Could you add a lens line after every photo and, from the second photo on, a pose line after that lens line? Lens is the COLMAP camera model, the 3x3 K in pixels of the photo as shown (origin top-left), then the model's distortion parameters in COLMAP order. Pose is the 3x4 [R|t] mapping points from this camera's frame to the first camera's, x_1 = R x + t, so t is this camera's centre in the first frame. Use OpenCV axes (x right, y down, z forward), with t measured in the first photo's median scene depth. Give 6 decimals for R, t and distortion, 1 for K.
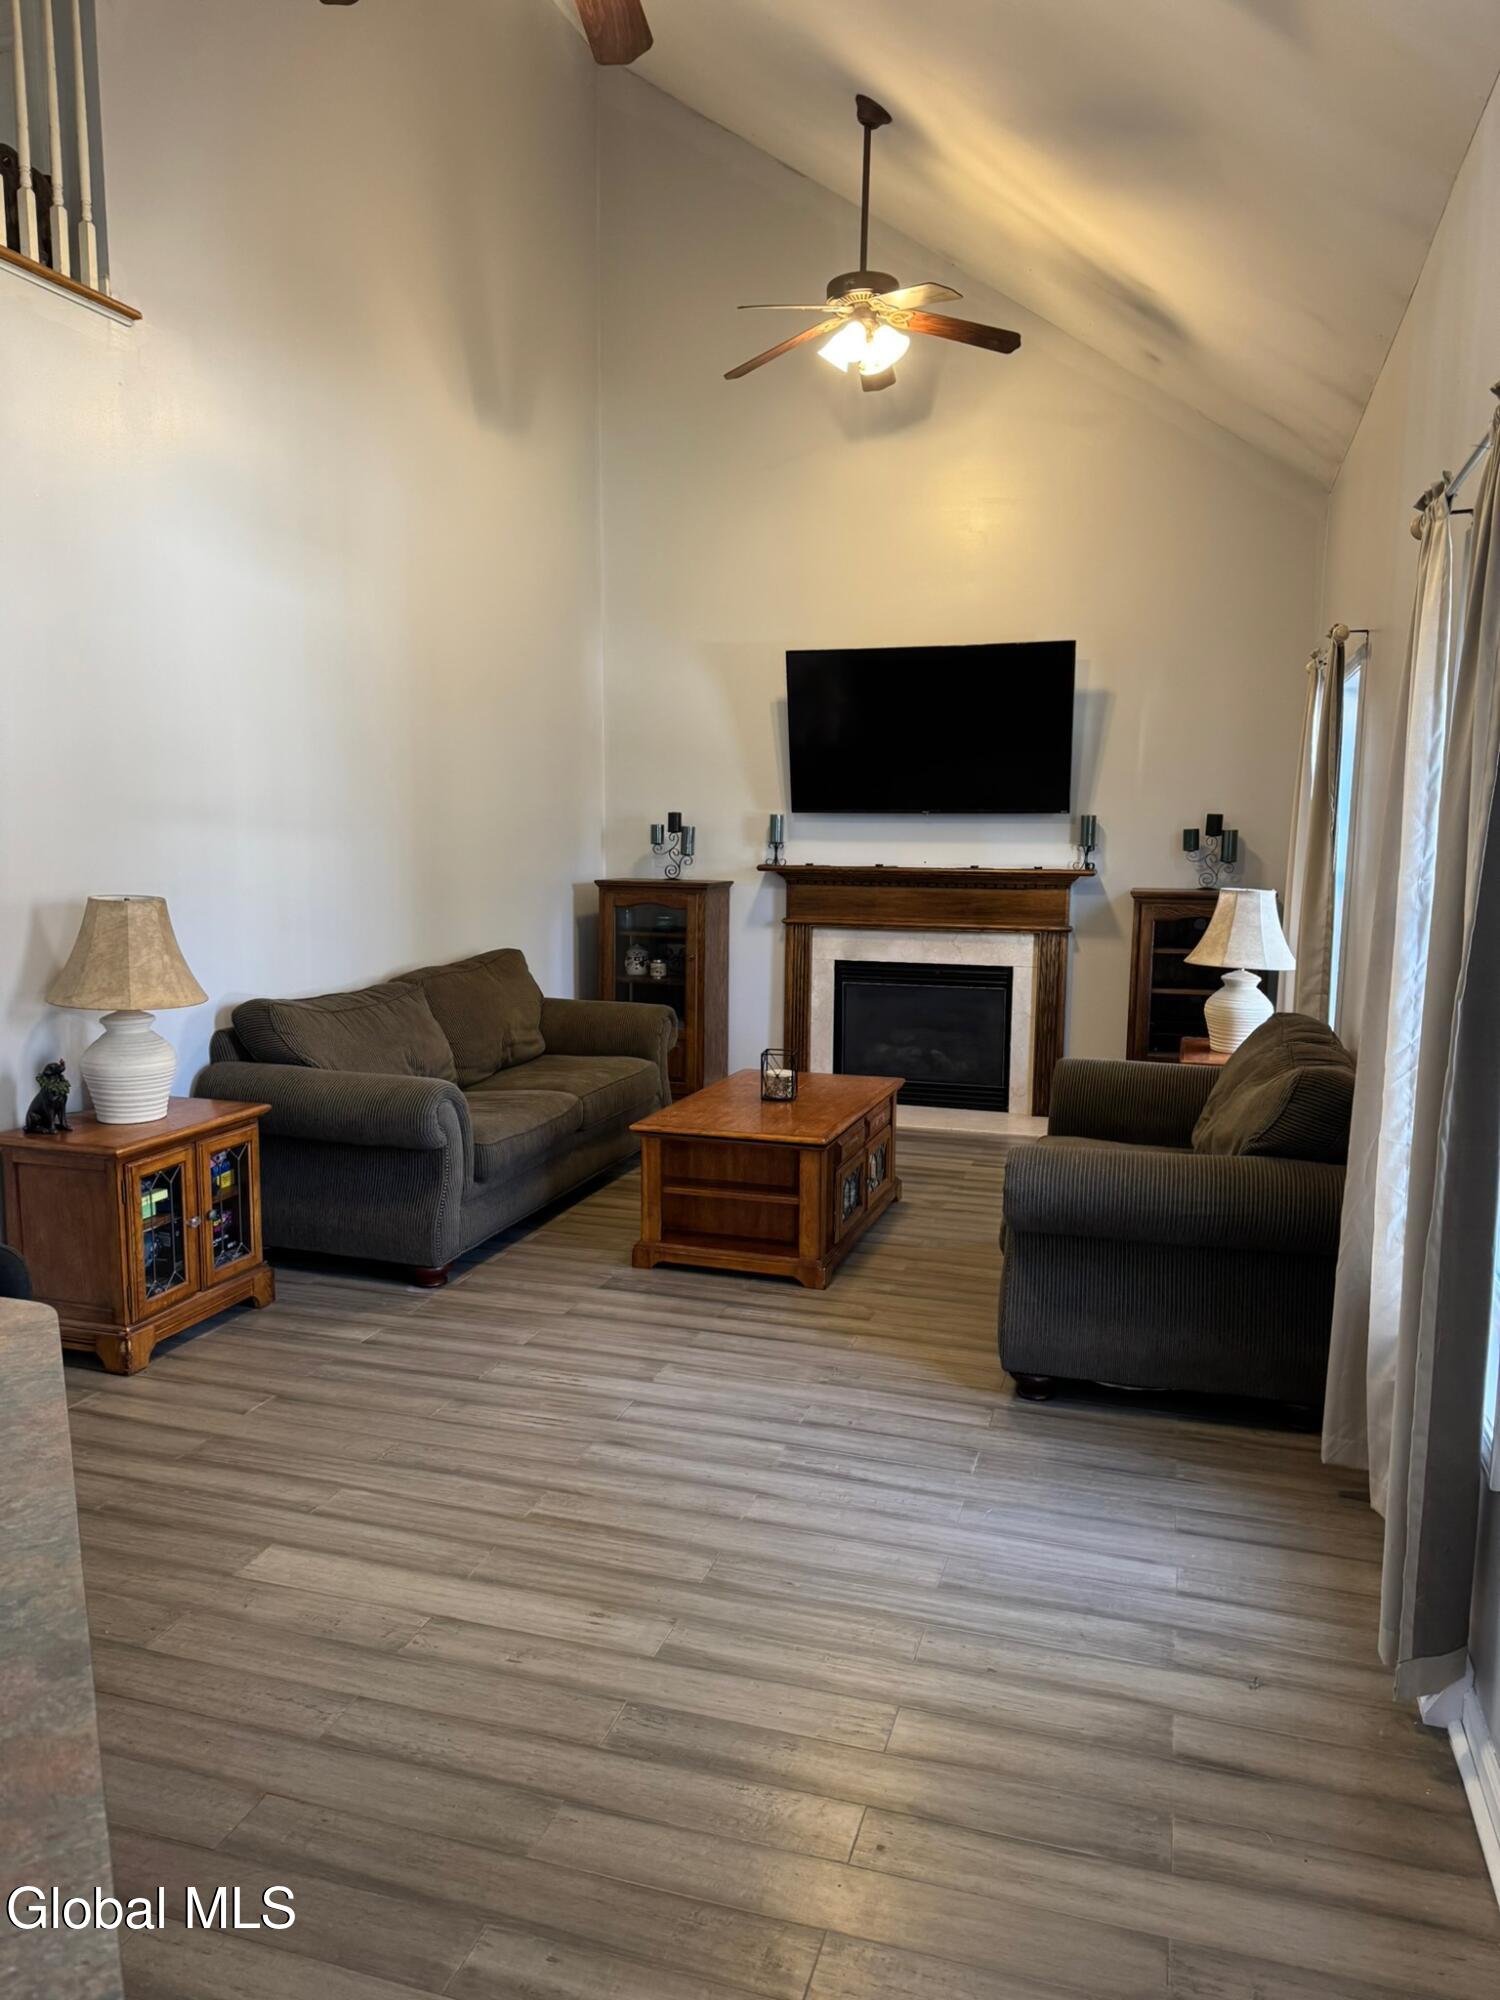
lens RADIAL K [[1410.7, 0, 753.3], [0, 1410.7, 1019.6], [0, 0, 1]] dist [0.081312, -0.082669]
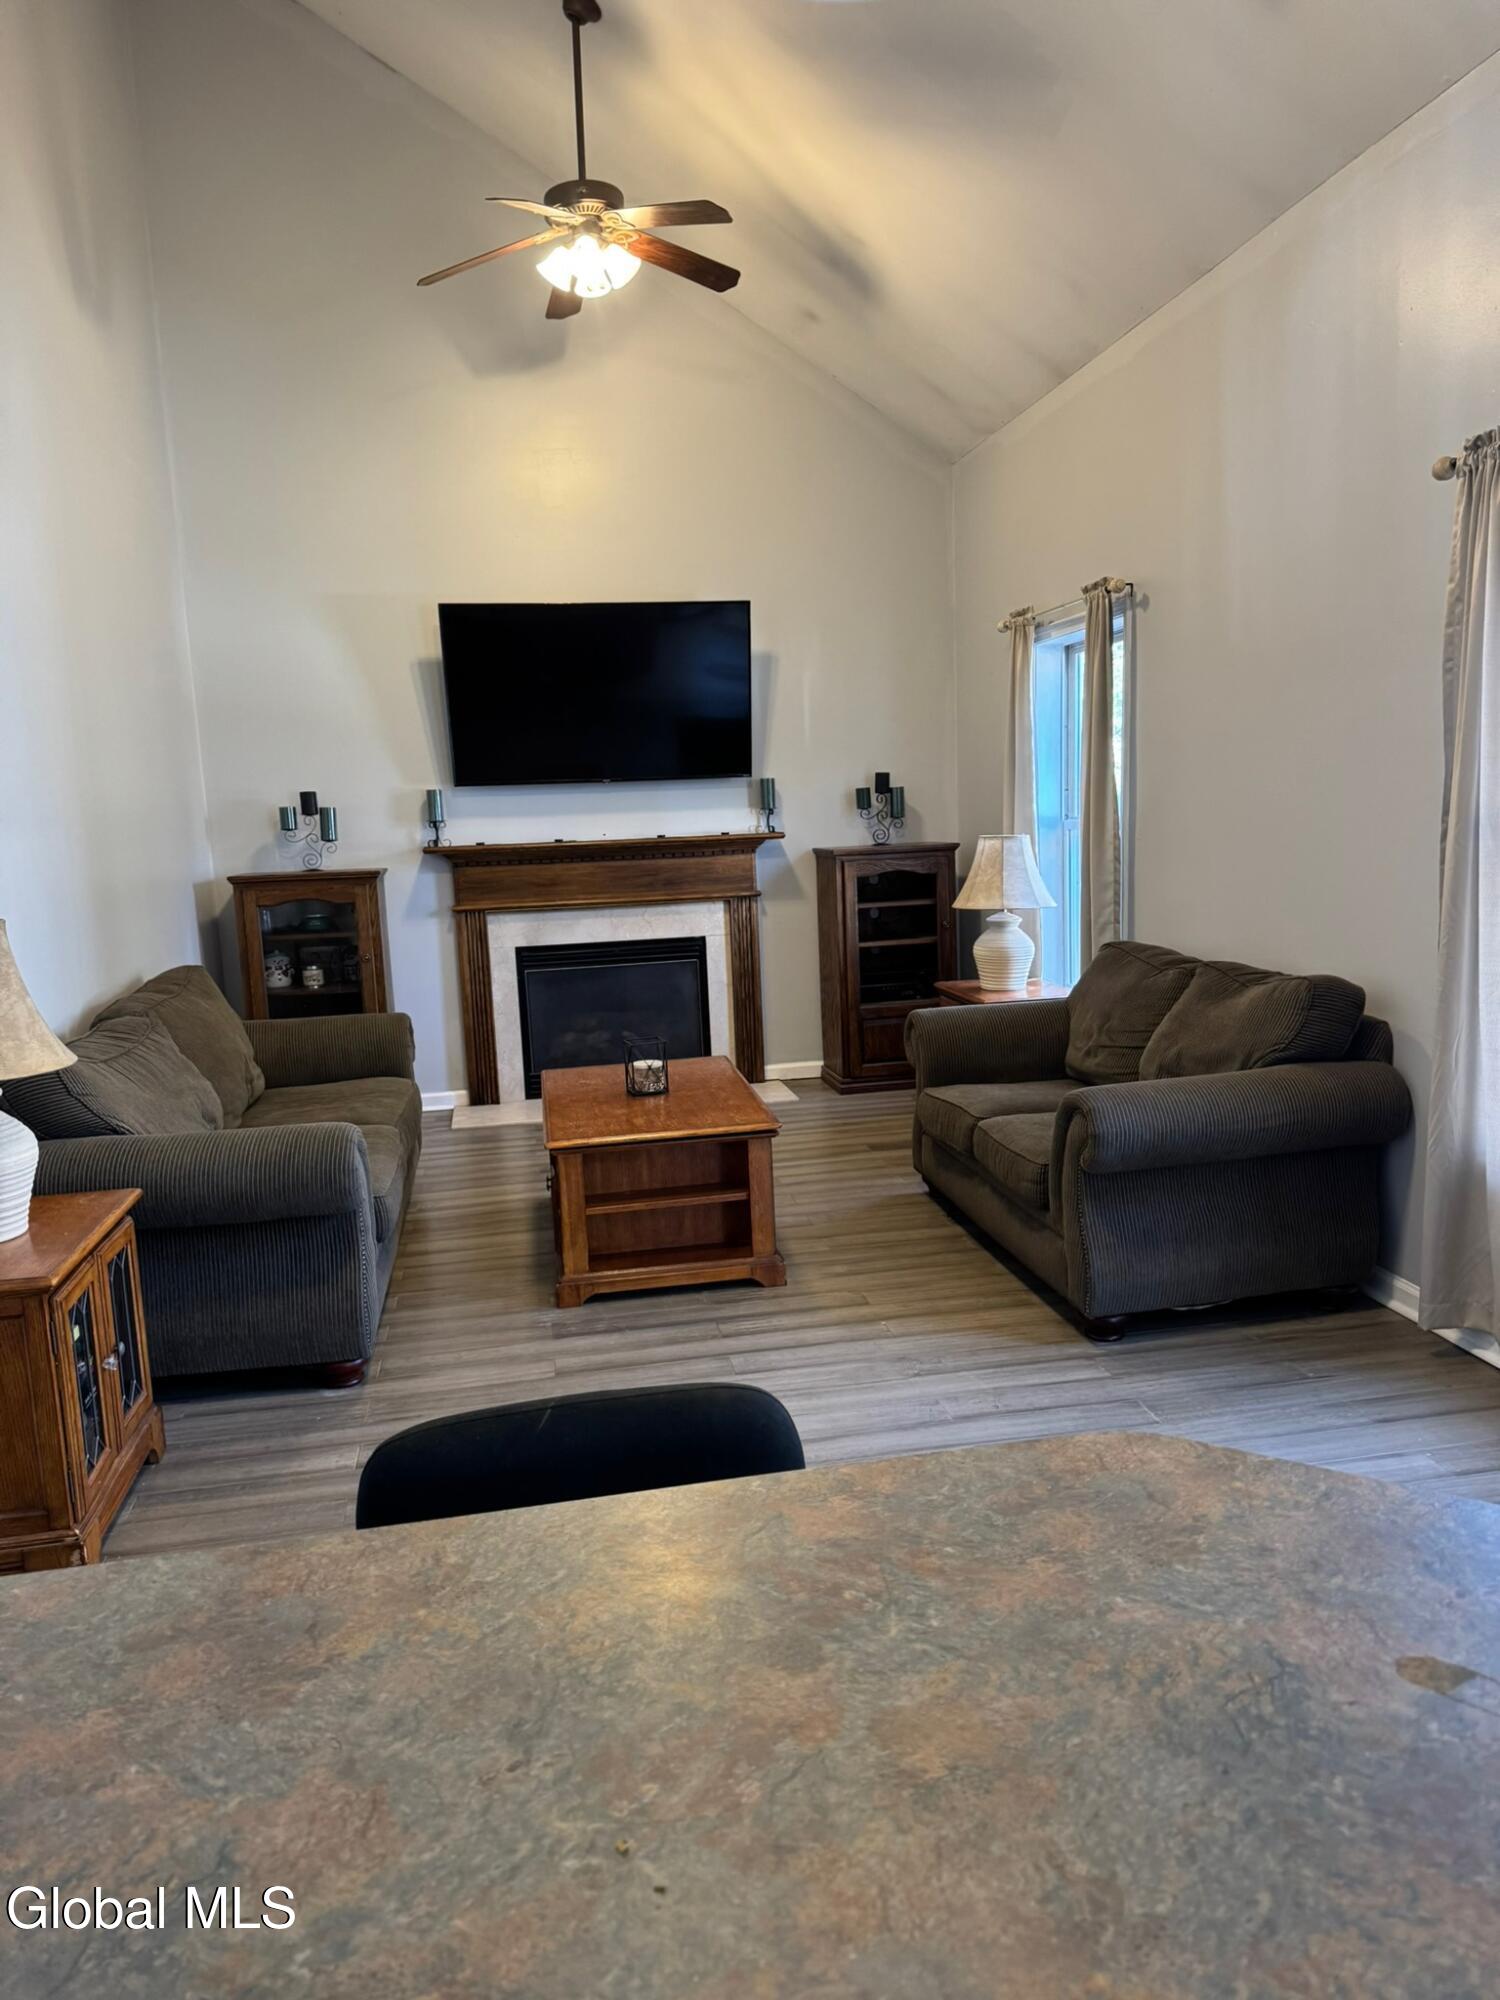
lens RADIAL K [[1410.7, 0, 775.4], [0, 1410.7, 1011.7], [0, 0, 1]] dist [0.081312, -0.082669]
pose [[0.877866, -0.114866, 0.464927, -0.302495], [0.113860, 0.993033, 0.030353, -0.012449], [-0.465174, 0.026290, 0.884829, 0.151566]]
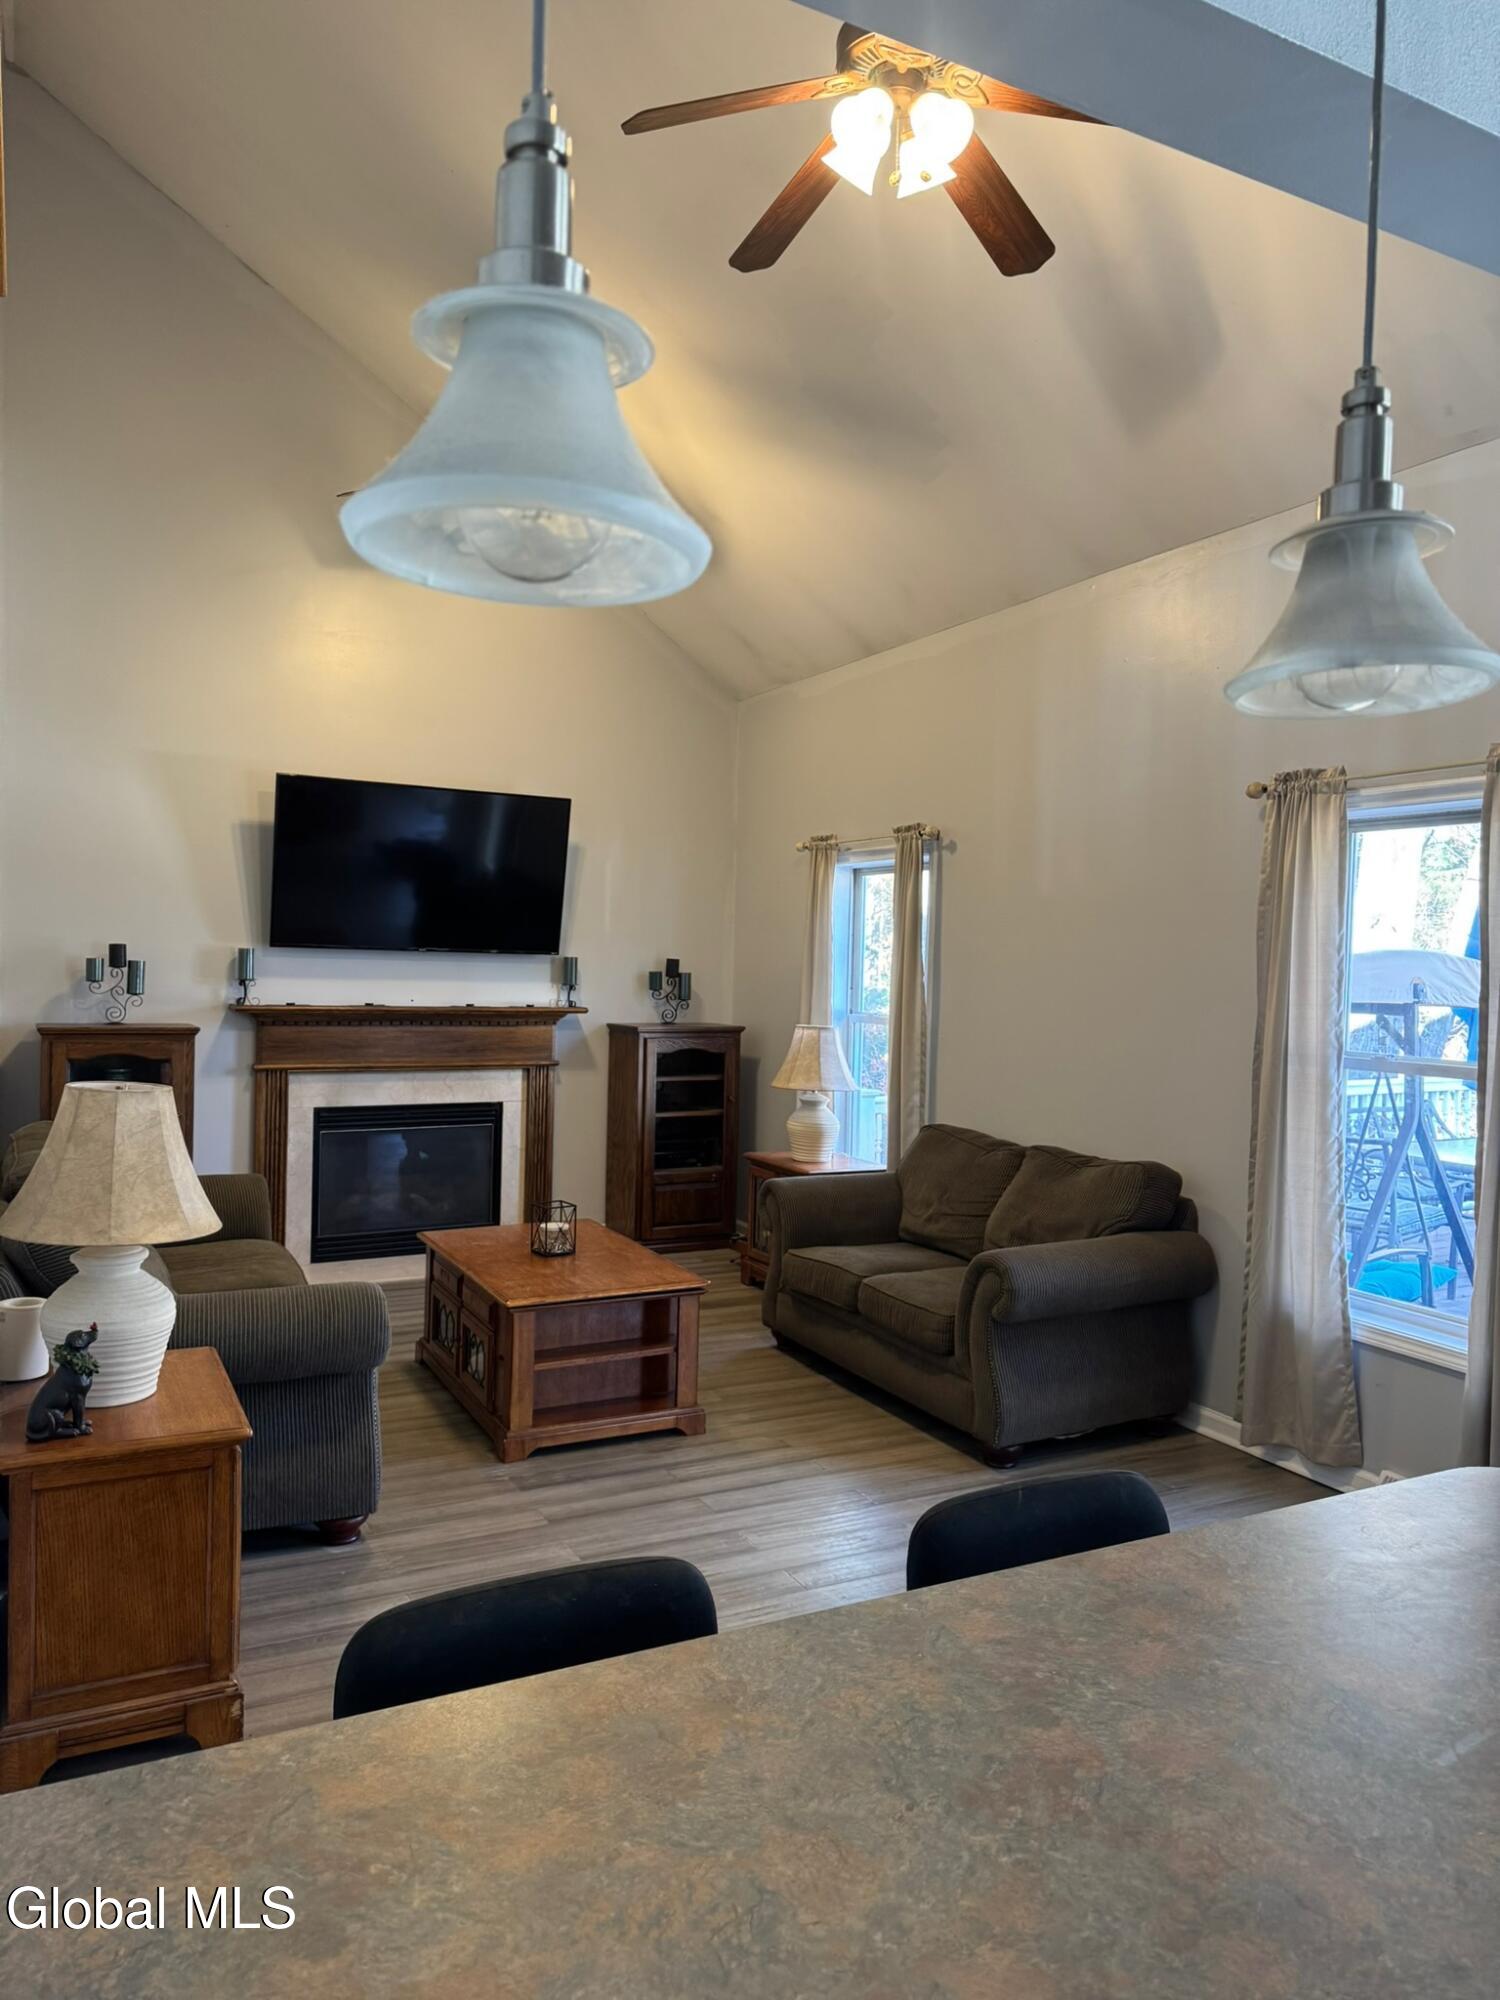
lens RADIAL K [[1410.7, 0, 772.9], [0, 1410.7, 999.9], [0, 0, 1]] dist [0.081312, -0.082669]
pose [[0.700887, -0.011547, 0.713179, -0.527428], [0.079605, 0.994889, -0.062125, -0.041392], [-0.708816, 0.100315, 0.698224, 0.186897]]
